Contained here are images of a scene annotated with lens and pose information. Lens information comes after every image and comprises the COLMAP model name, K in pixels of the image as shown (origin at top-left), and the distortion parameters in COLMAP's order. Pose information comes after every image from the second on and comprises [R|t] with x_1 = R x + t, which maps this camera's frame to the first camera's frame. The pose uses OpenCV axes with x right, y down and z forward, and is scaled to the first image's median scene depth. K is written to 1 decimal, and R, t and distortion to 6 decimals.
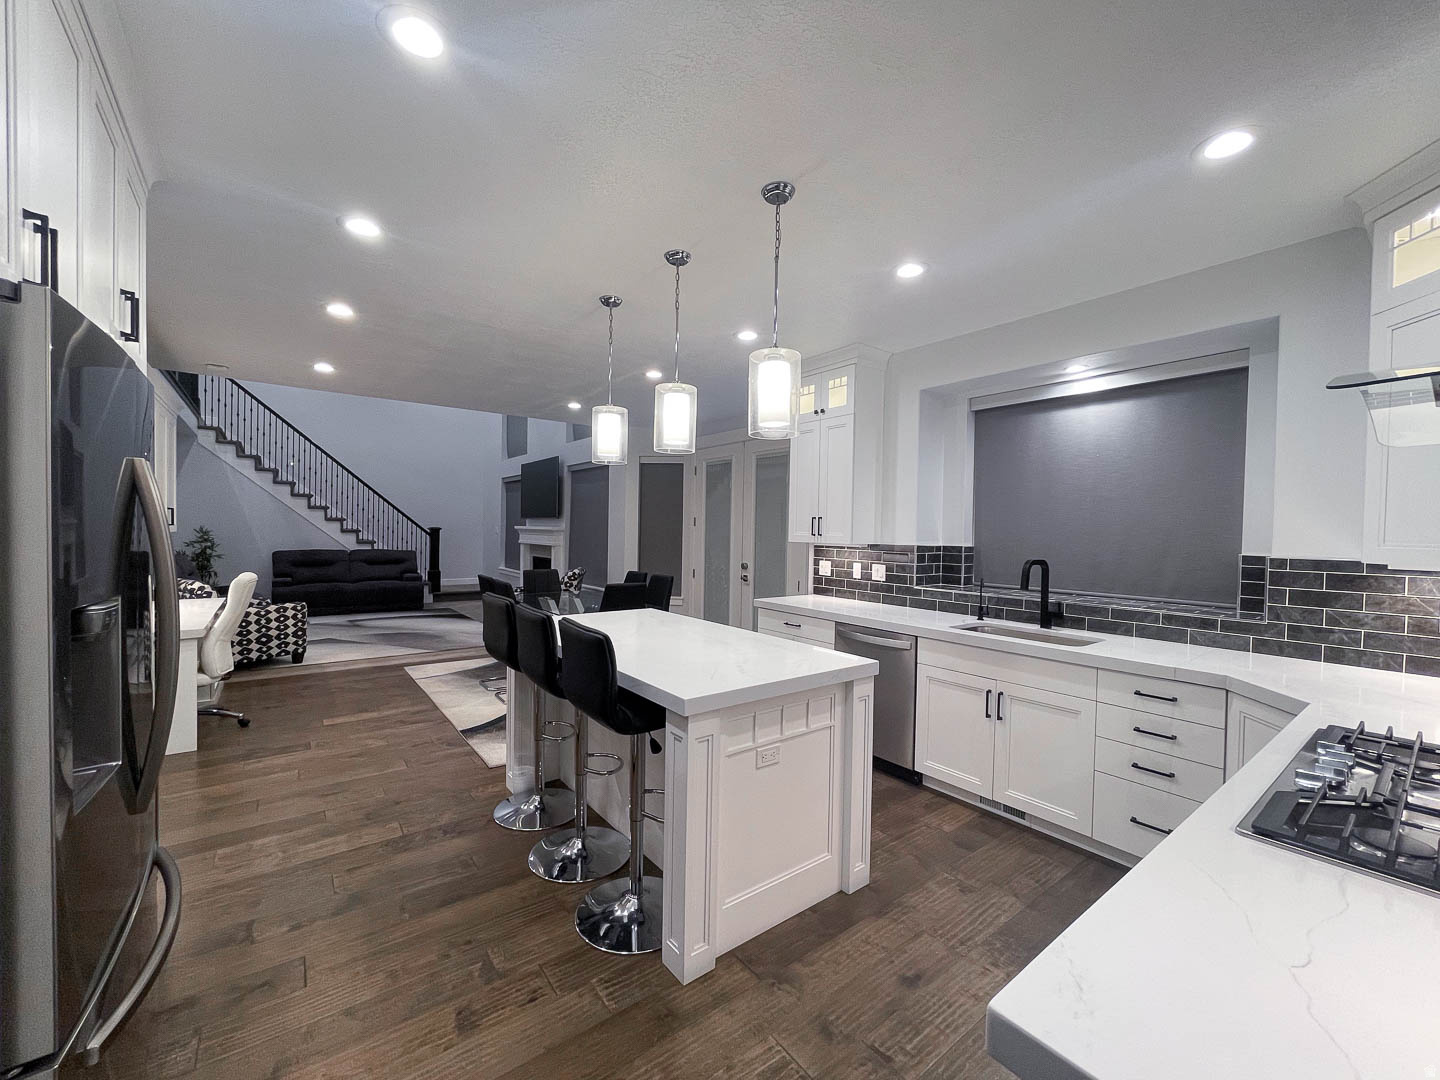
lens RADIAL K [[583.6, 0, 722.9], [0, 583.6, 540.9], [0, 0, 1]] dist [-0.001031, -0.000864]
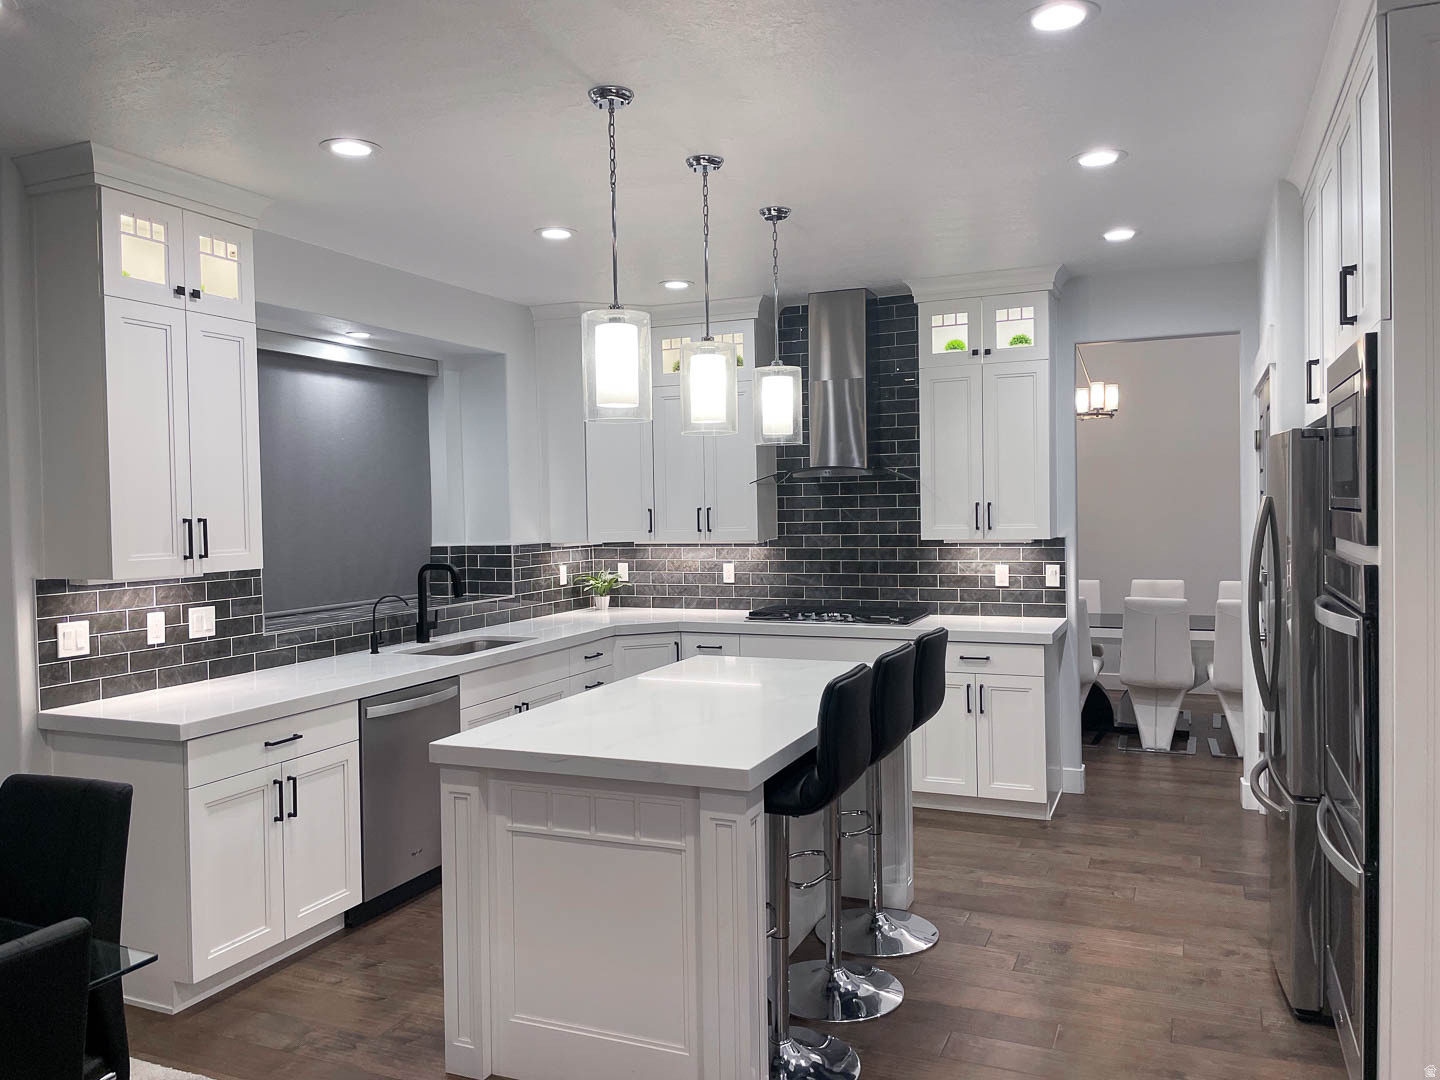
lens RADIAL K [[1097.8, 0, 710.5], [0, 1097.8, 535.0], [0, 0, 1]] dist [0.030368, -0.011282]
pose [[-0.491215, -0.034444, 0.870357, -0.401820], [0.022961, 0.998359, 0.052468, -0.032161], [-0.870736, 0.045758, -0.489618, 0.530854]]
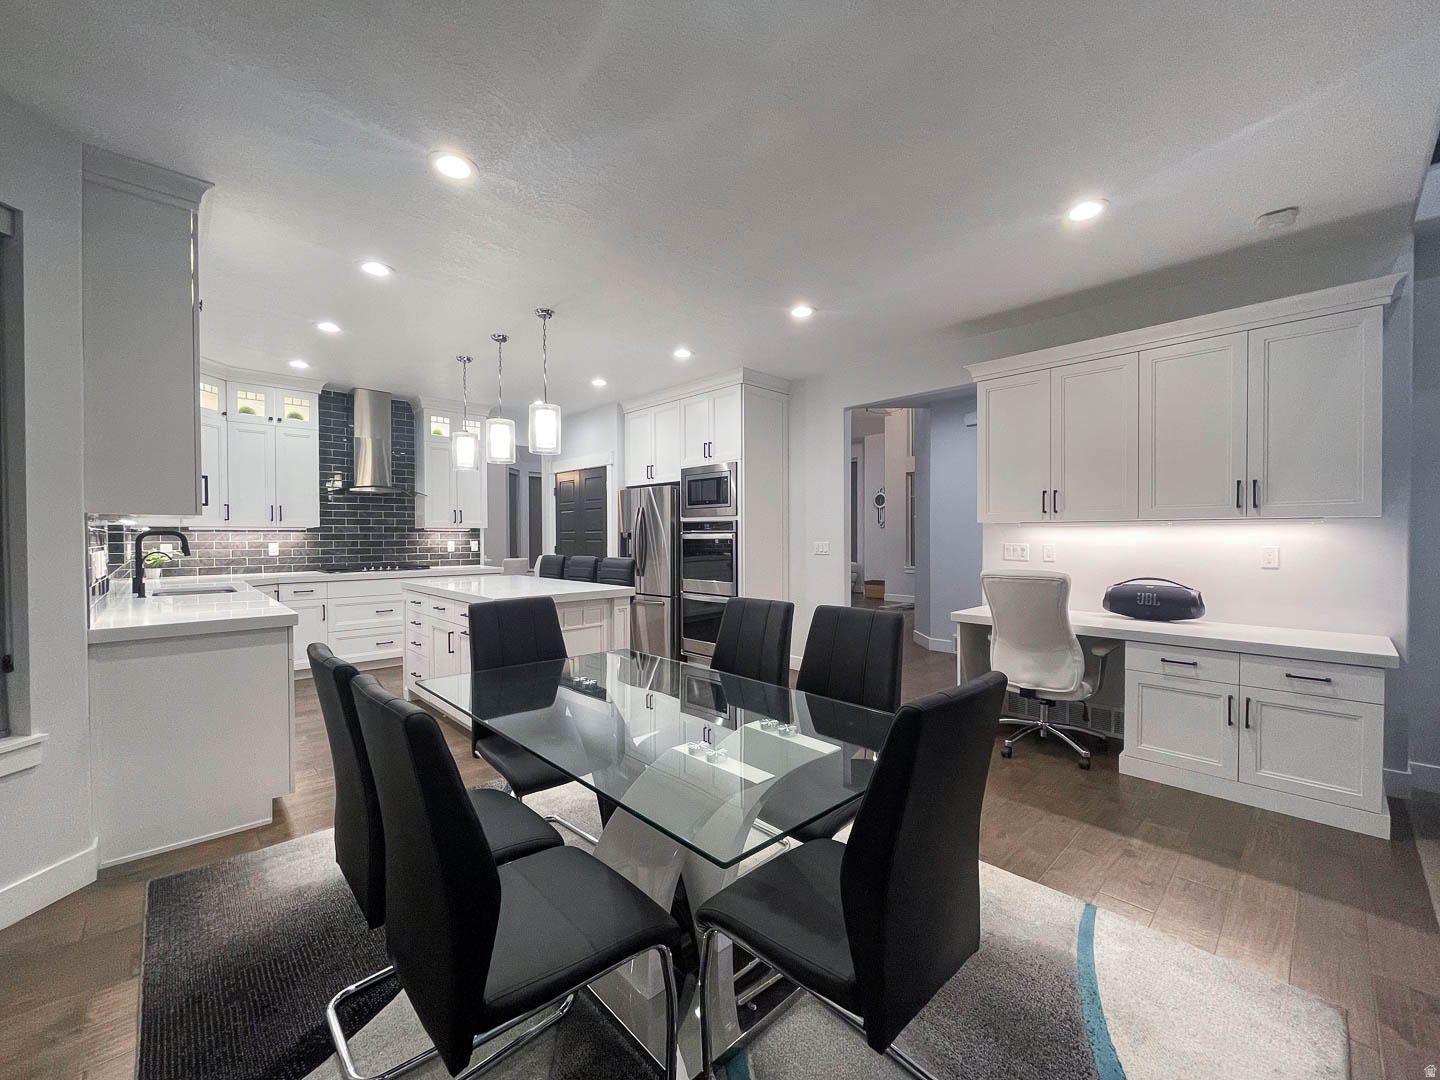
lens RADIAL K [[583.6, 0, 724.2], [0, 583.6, 541.8], [0, 0, 1]] dist [-0.001031, -0.000864]
pose [[-0.993891, -0.013058, -0.109591, -0.160277], [-0.015961, 0.999543, 0.025655, 0.002615], [0.109206, 0.027248, -0.993646, 0.830498]]
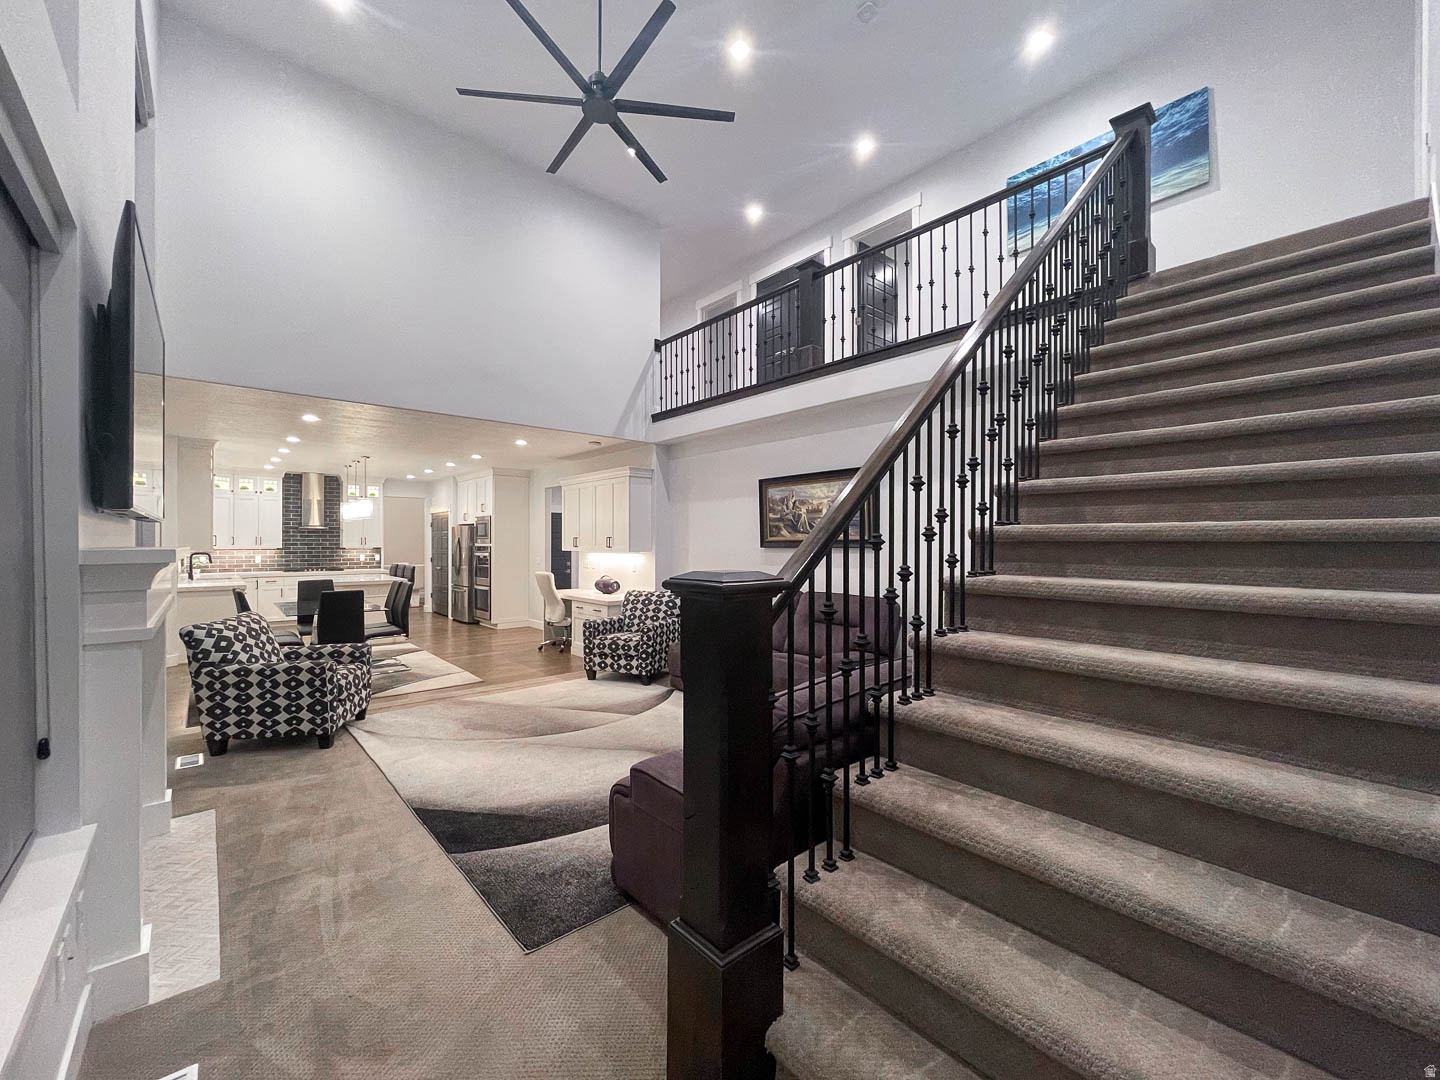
lens RADIAL K [[583.6, 0, 722.2], [0, 583.6, 542.6], [0, 0, 1]] dist [-0.001031, -0.000864]
pose [[-0.997286, -0.021528, -0.070404, -0.606285], [-0.022556, 0.999650, 0.013831, -0.037496], [0.070081, 0.015382, -0.997423, 1.404319]]
